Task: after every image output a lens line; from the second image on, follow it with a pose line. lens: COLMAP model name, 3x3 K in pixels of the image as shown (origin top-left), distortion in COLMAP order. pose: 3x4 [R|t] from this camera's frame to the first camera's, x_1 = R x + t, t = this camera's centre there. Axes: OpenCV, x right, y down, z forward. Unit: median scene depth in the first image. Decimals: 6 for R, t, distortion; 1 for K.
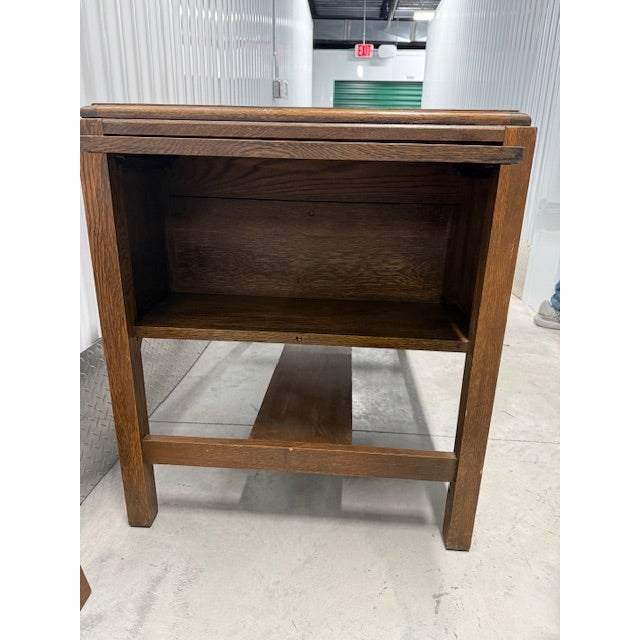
lens RADIAL K [[451.6, 0, 313.2], [0, 451.6, 320.7], [0, 0, 1]] dist [0.049391, -0.083413]
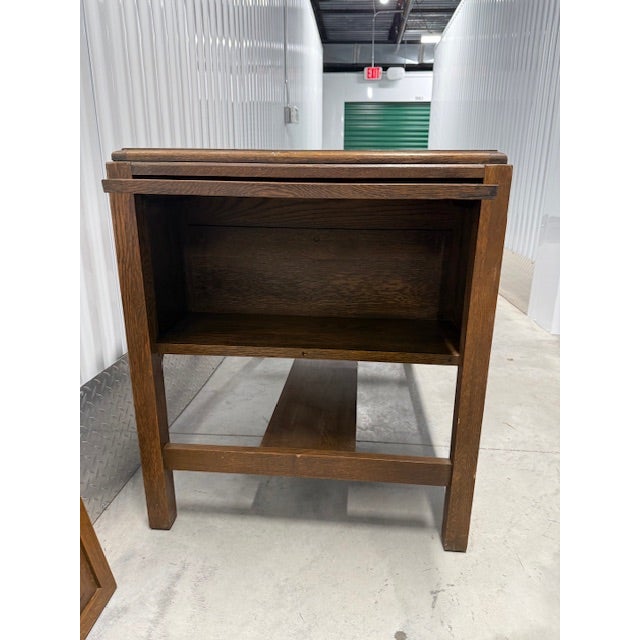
lens RADIAL K [[454.7, 0, 317.4], [0, 454.7, 322.1], [0, 0, 1]] dist [0.043453, -0.080241]
pose [[0.999750, -0.007254, -0.021135, 0.018437], [0.006599, 0.999501, -0.030886, -0.002639], [0.021348, 0.030739, 0.999299, -0.088241]]
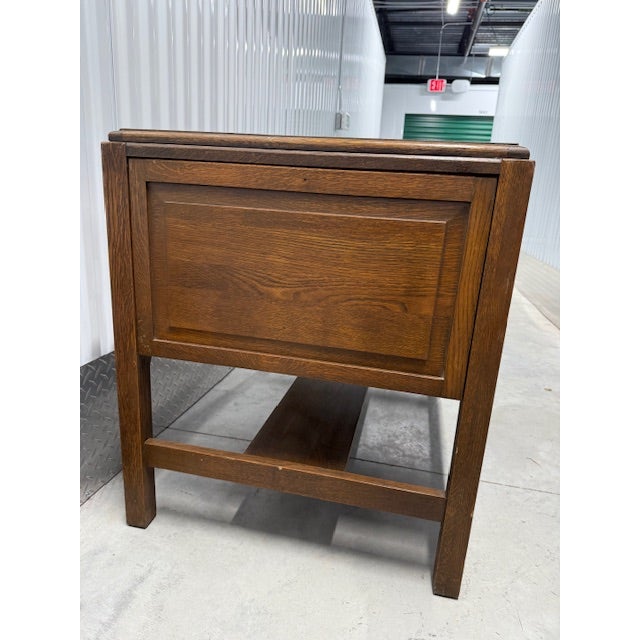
lens RADIAL K [[454.7, 0, 317.4], [0, 454.7, 322.1], [0, 0, 1]] dist [0.043453, -0.080241]
pose [[0.988179, 0.075650, -0.133340, 0.124361], [-0.083172, 0.995190, -0.051761, 0.006426], [0.128783, 0.062240, 0.989718, -0.009217]]
